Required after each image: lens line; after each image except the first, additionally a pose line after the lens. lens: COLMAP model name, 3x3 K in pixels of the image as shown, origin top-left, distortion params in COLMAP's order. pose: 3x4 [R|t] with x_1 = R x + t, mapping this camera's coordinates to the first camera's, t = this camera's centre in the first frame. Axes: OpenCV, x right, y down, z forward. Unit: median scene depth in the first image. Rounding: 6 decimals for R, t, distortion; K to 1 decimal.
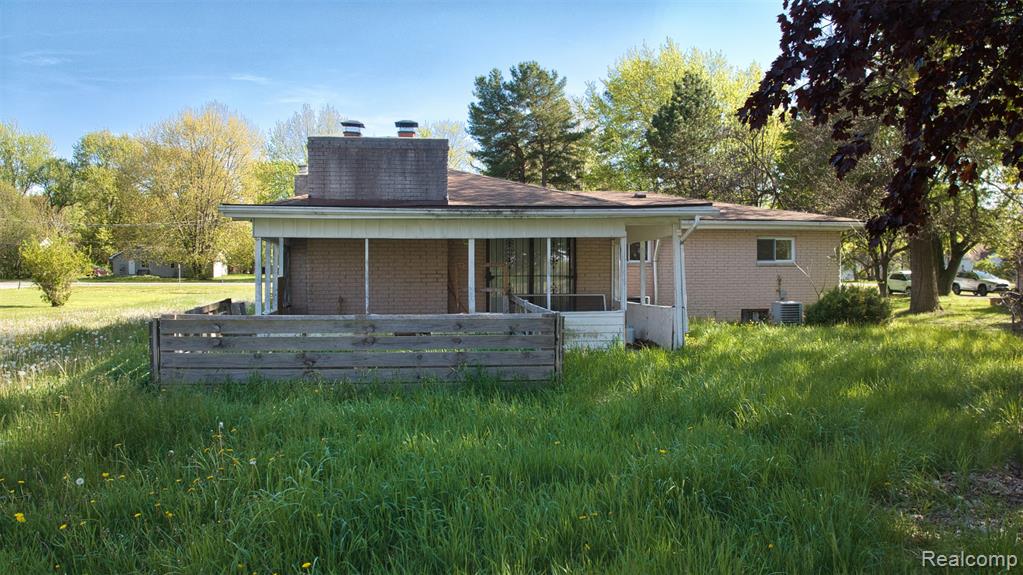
lens RADIAL K [[718.9, 0, 511.5], [0, 718.9, 287.5], [0, 0, 1]] dist [-0.093512, -0.027684]
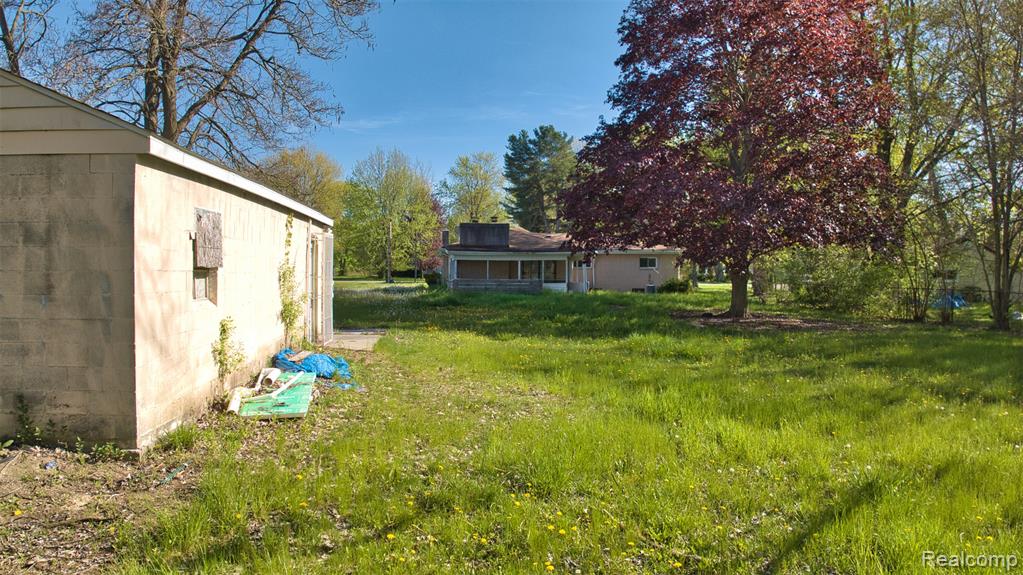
lens RADIAL K [[718.9, 0, 511.5], [0, 718.9, 287.5], [0, 0, 1]] dist [-0.093512, -0.027684]
pose [[0.999403, 0.003586, -0.034363, 0.004081], [-0.003814, 0.999971, -0.006578, 0.013809], [0.034338, 0.006705, 0.999388, -0.408703]]
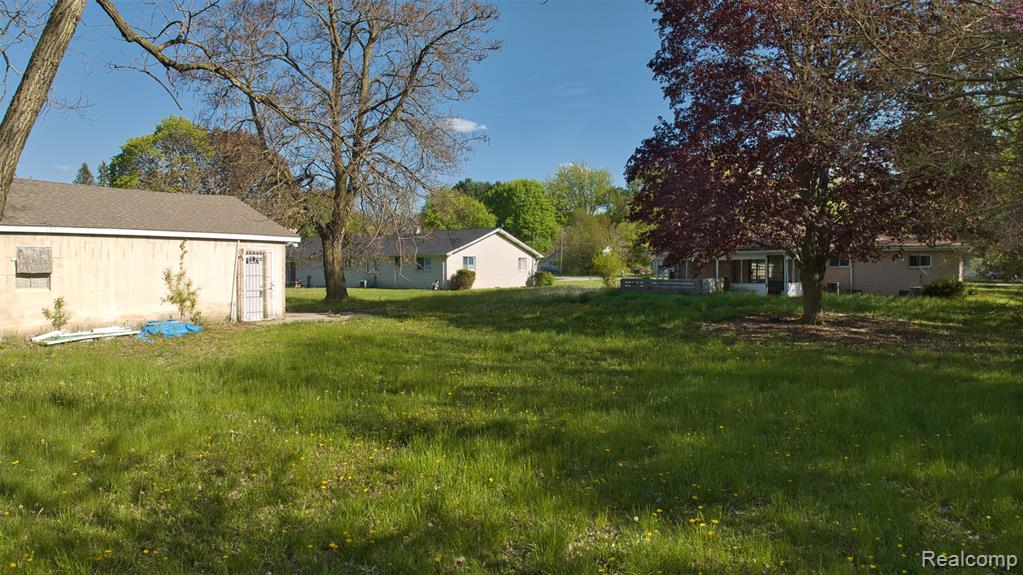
lens RADIAL K [[718.9, 0, 511.5], [0, 718.9, 287.5], [0, 0, 1]] dist [-0.093512, -0.027684]
pose [[0.743984, 0.019984, -0.667898, 0.254115], [-0.020911, 0.999759, 0.006621, 0.009992], [0.667870, 0.009040, 0.744223, -0.366297]]
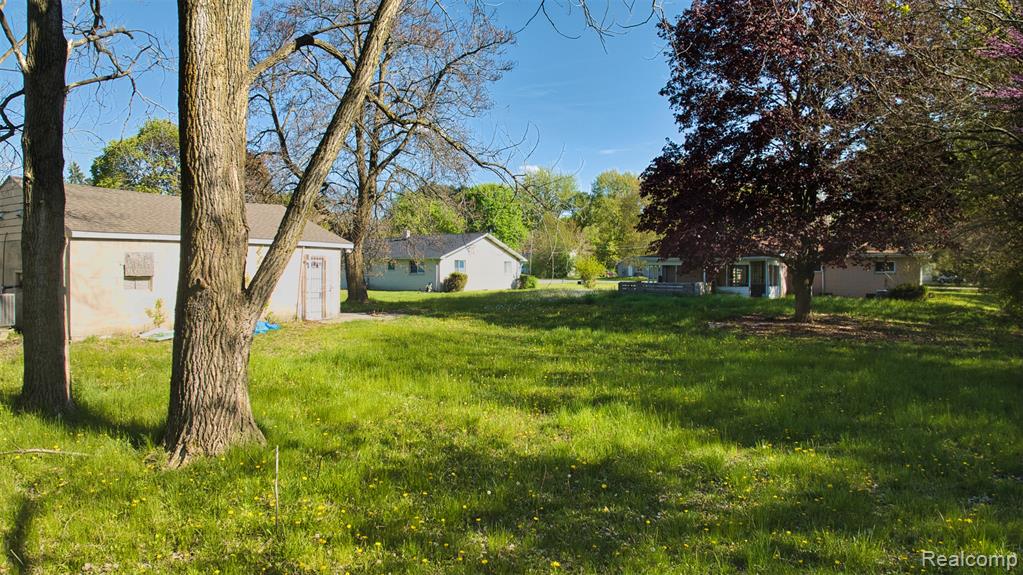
lens RADIAL K [[718.9, 0, 511.5], [0, 718.9, 287.5], [0, 0, 1]] dist [-0.093512, -0.027684]
pose [[0.783649, 0.019864, -0.620887, 0.250777], [-0.023646, 0.999718, 0.002139, 0.010459], [0.620754, 0.013005, 0.783898, -0.426678]]
